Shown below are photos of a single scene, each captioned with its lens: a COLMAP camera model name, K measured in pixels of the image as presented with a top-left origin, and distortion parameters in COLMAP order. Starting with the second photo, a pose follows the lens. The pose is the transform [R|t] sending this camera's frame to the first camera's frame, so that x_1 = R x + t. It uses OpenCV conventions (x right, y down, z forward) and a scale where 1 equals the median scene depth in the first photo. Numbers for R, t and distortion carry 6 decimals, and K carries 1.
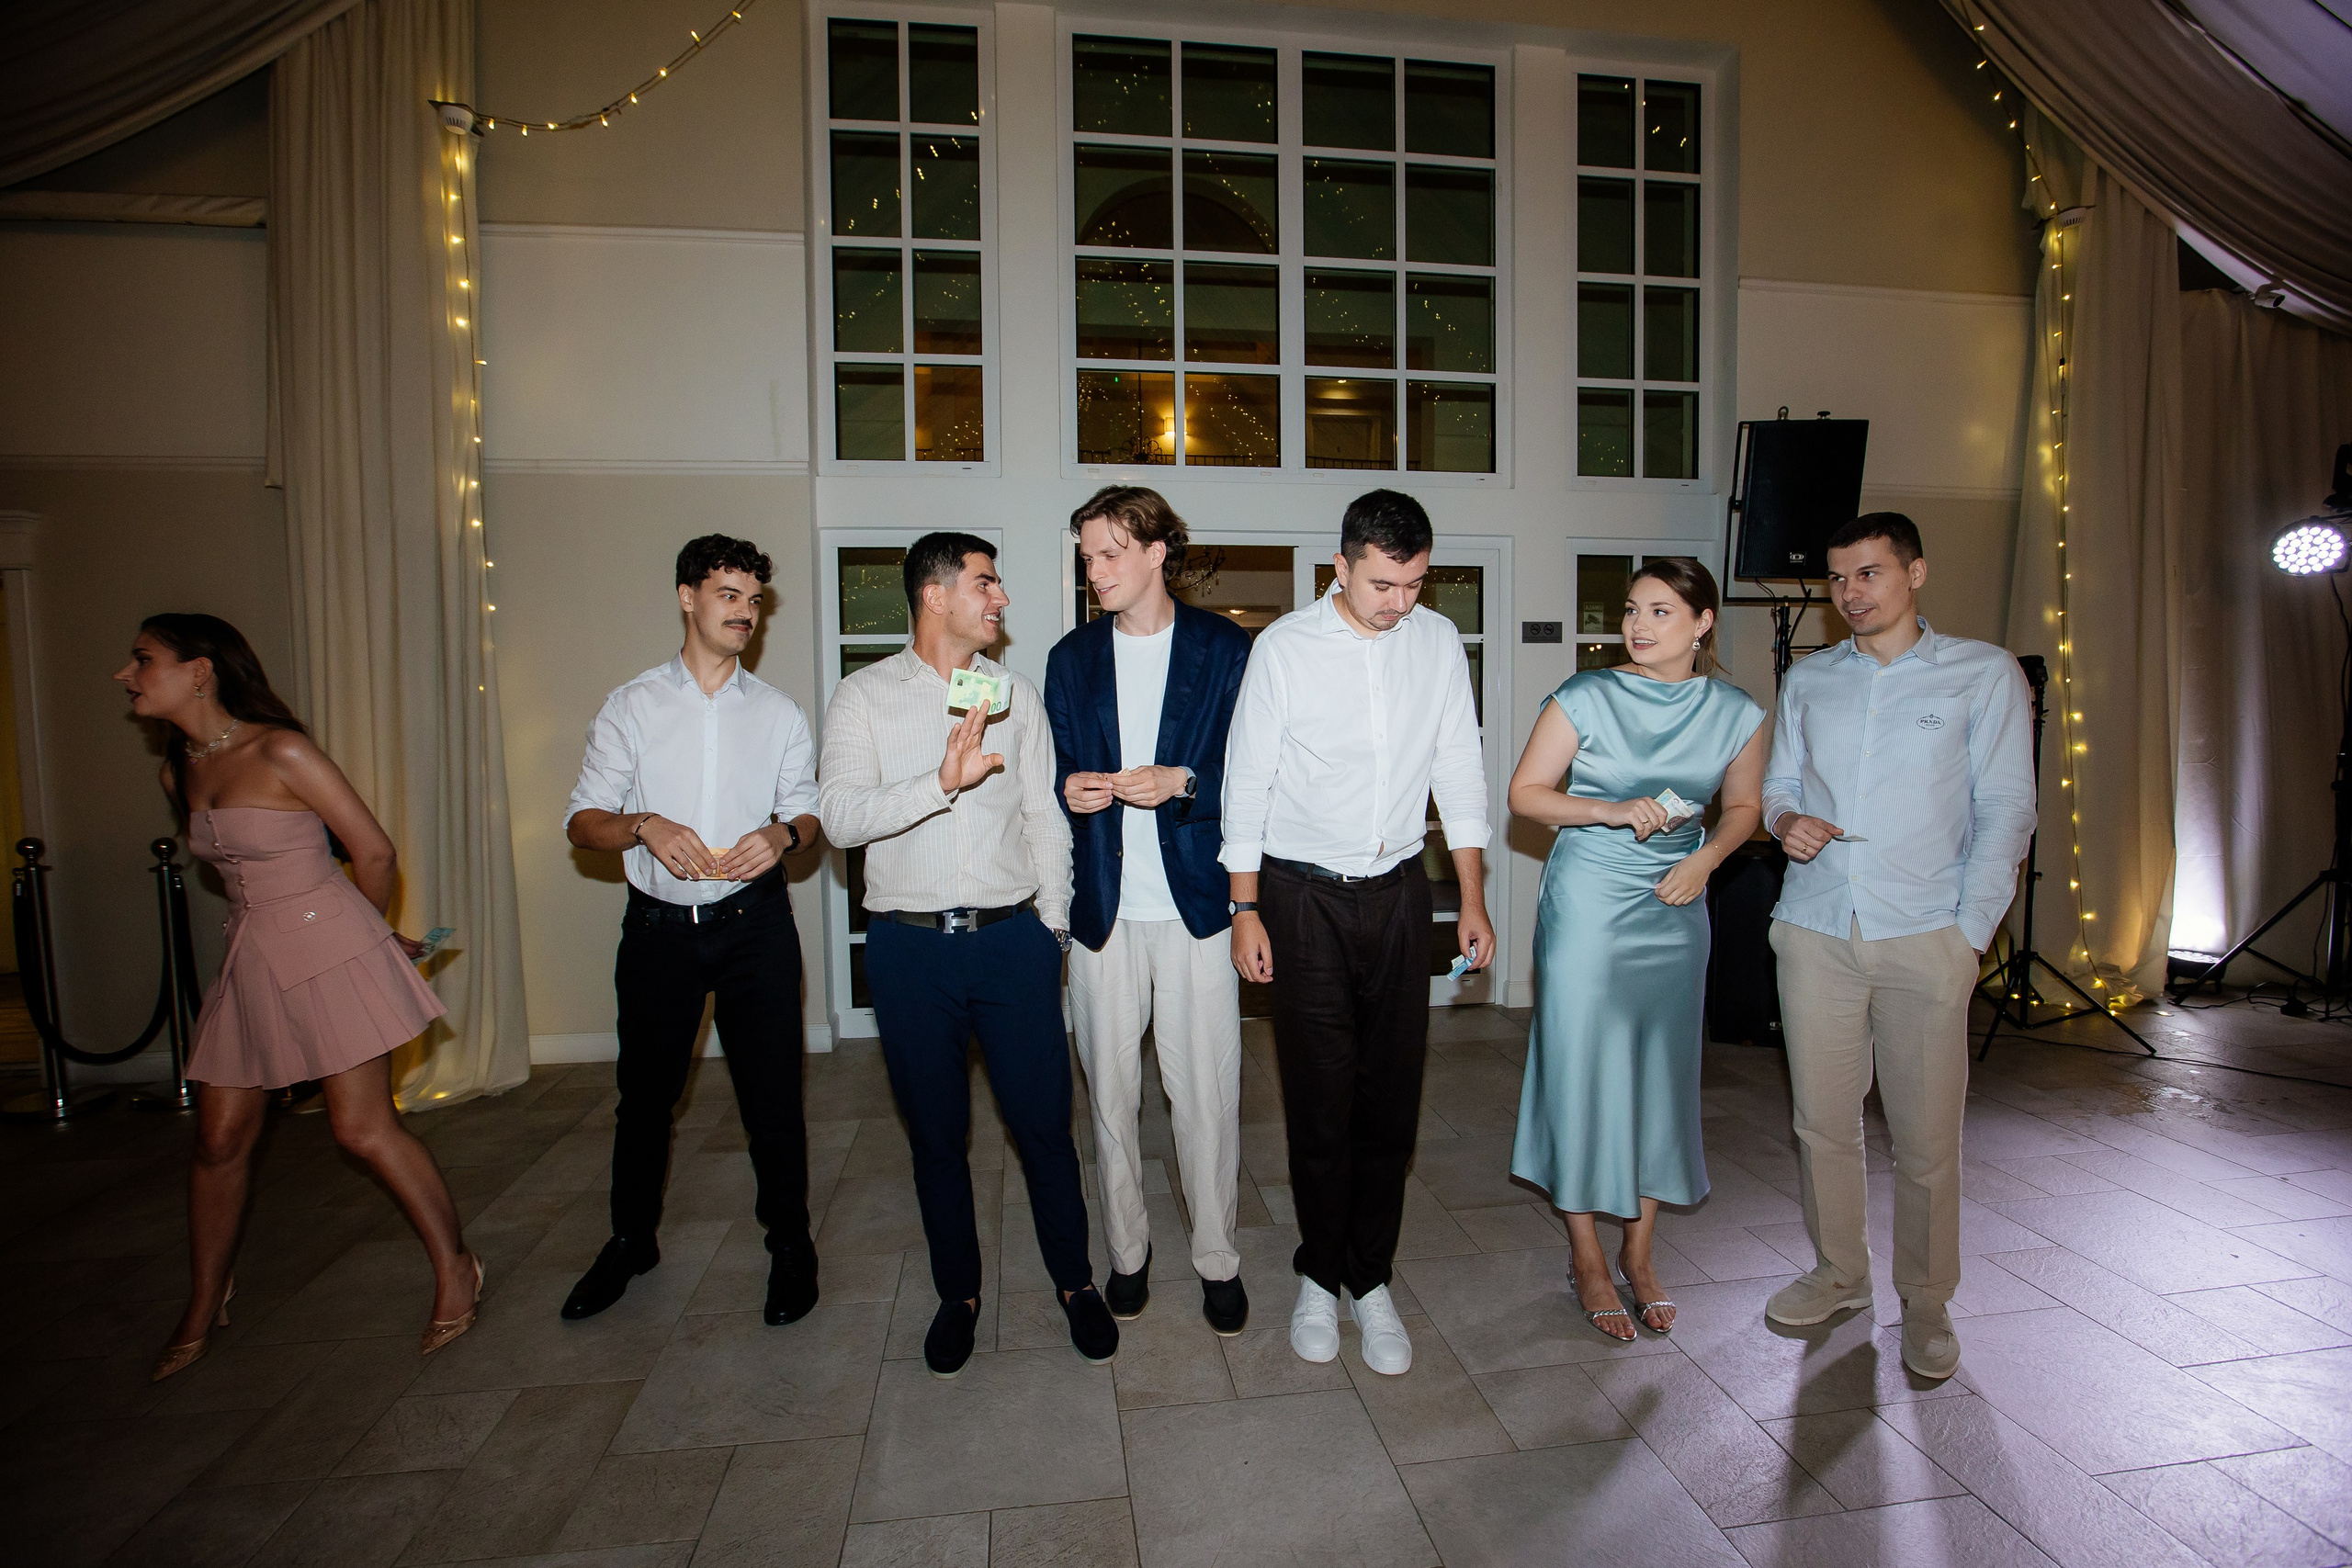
lens RADIAL K [[1057.3, 0, 1190.7], [0, 1057.3, 777.7], [0, 0, 1]] dist [-0.027272, 0.003130]
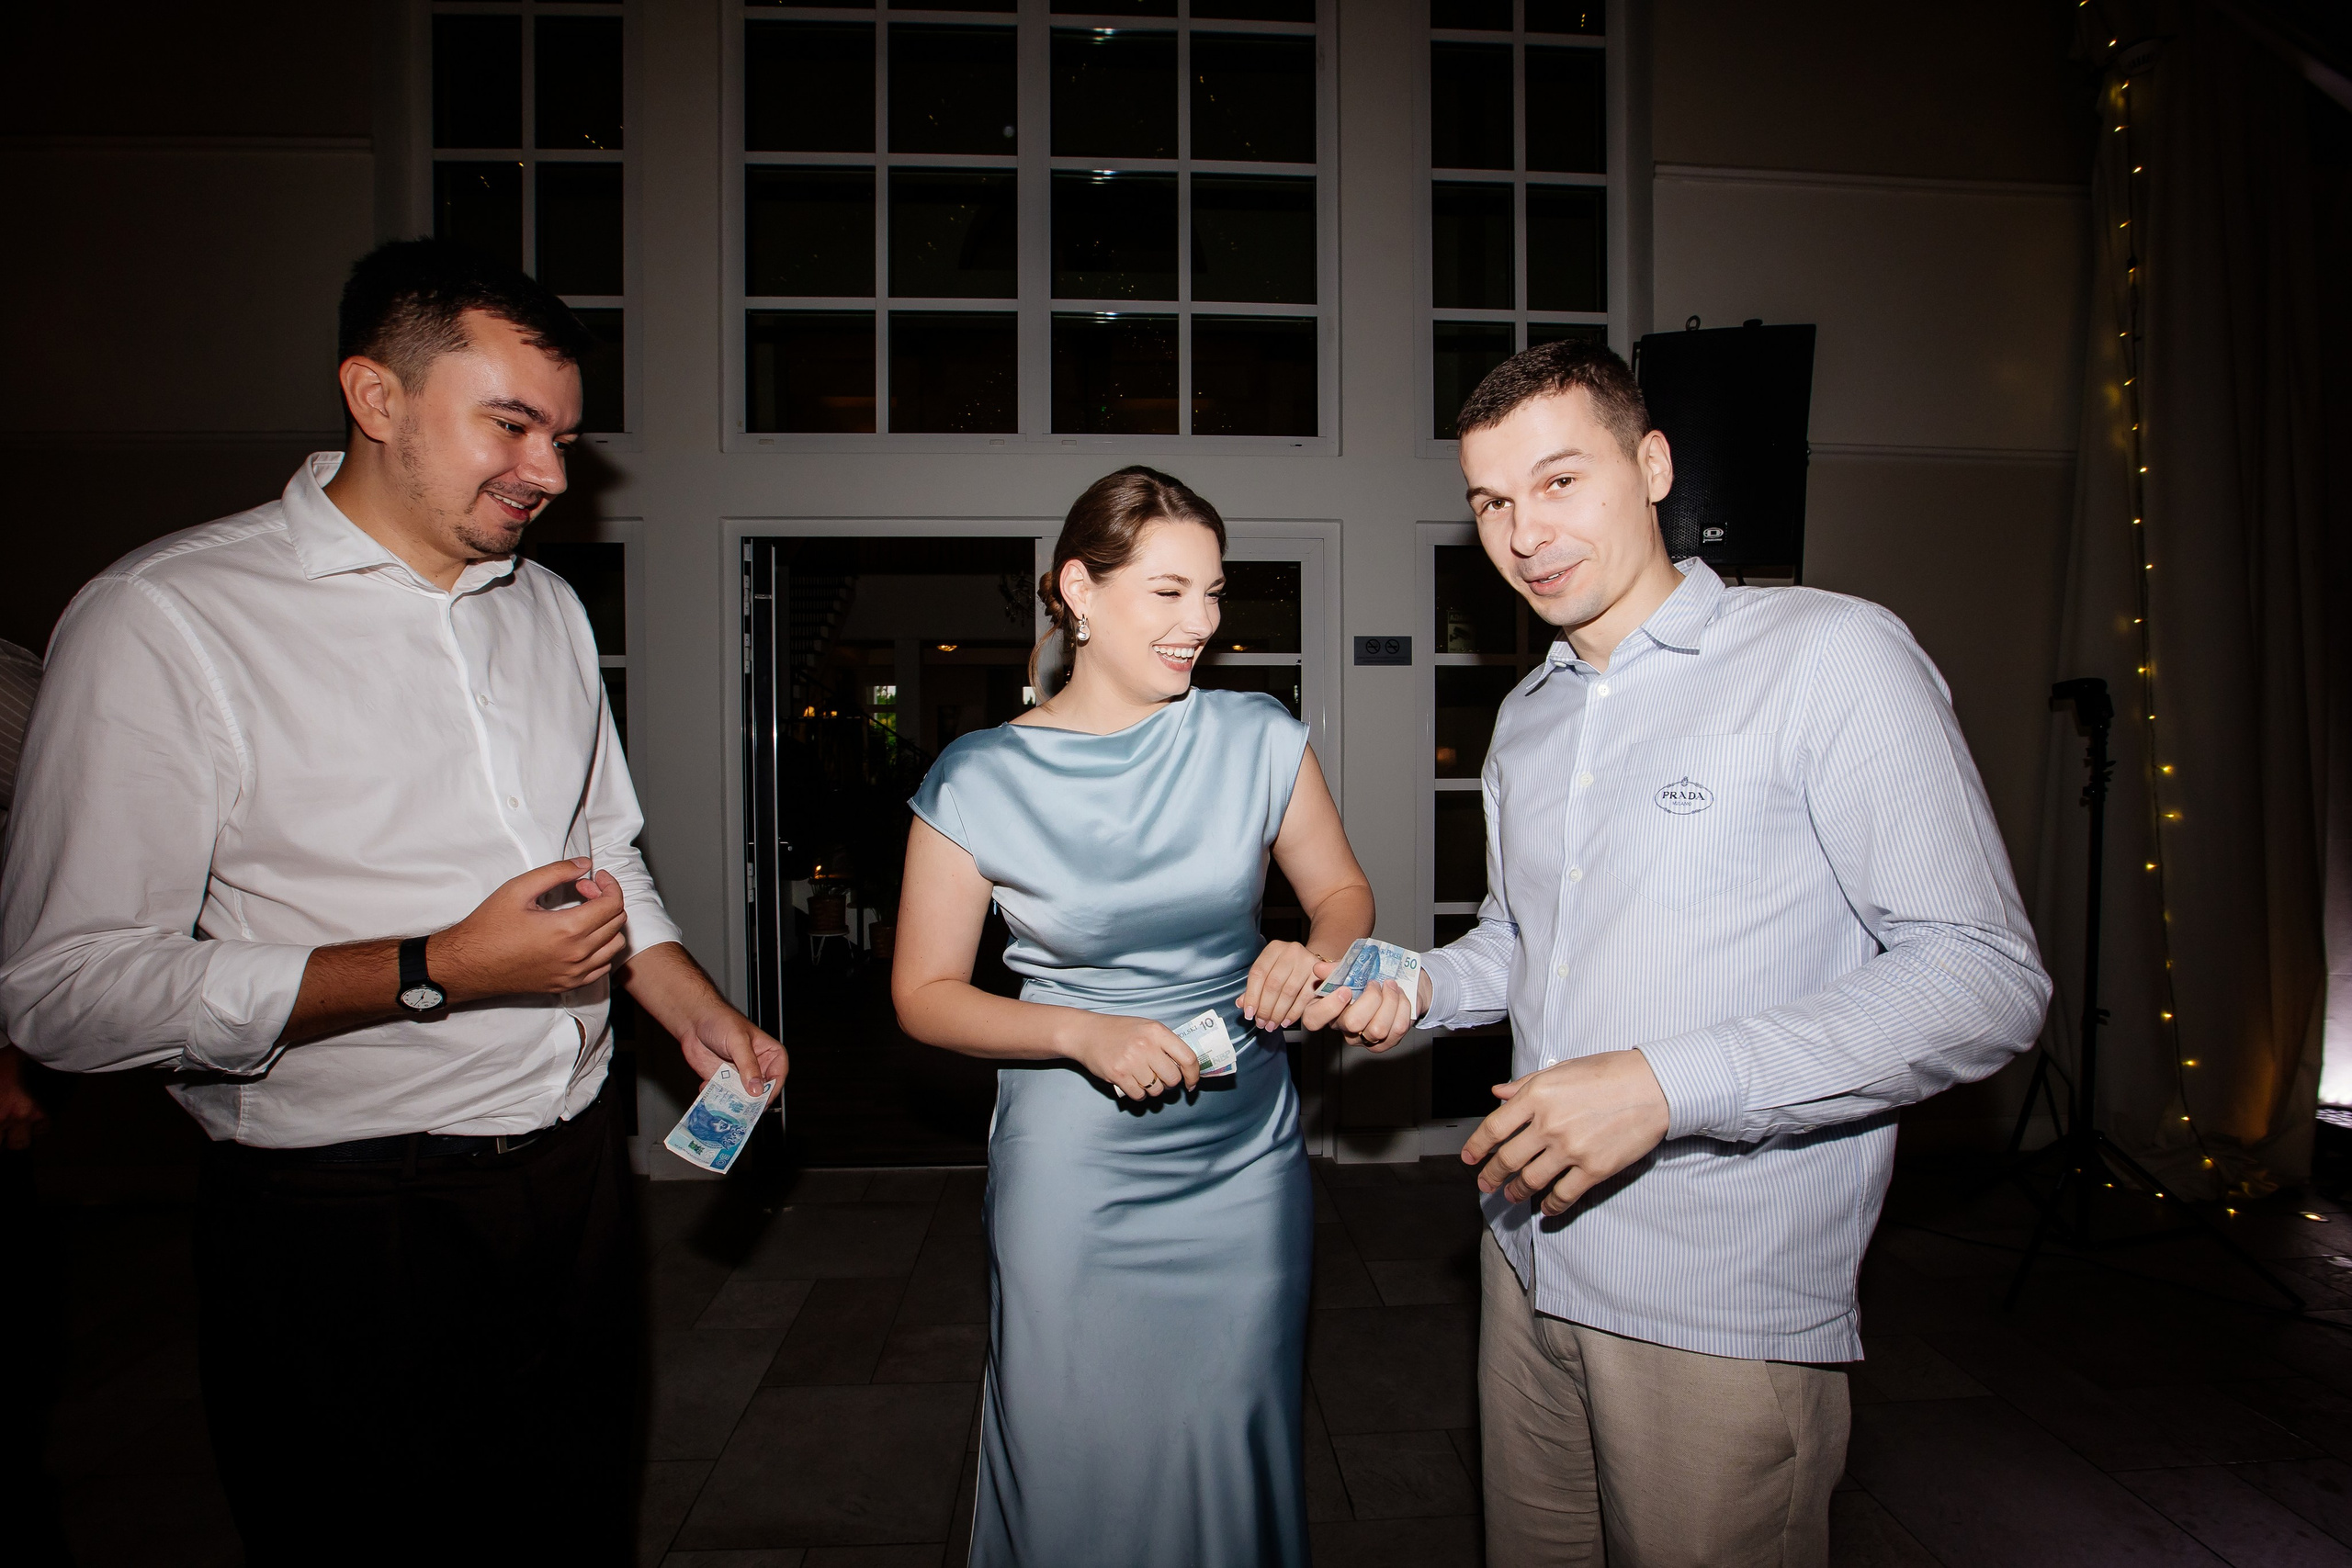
lens RADIAL K [[1057.3, 0, 1155.6], [0, 1057.3, 771.2], [0, 0, 1]] dist [-0.027272, 0.003130]
pose [[0.996654, 0.005342, -0.081559, 0.246041], [-0.008083, 0.999412, -0.033322, -0.029562], [0.081334, 0.033870, 0.996111, 0.268611]]
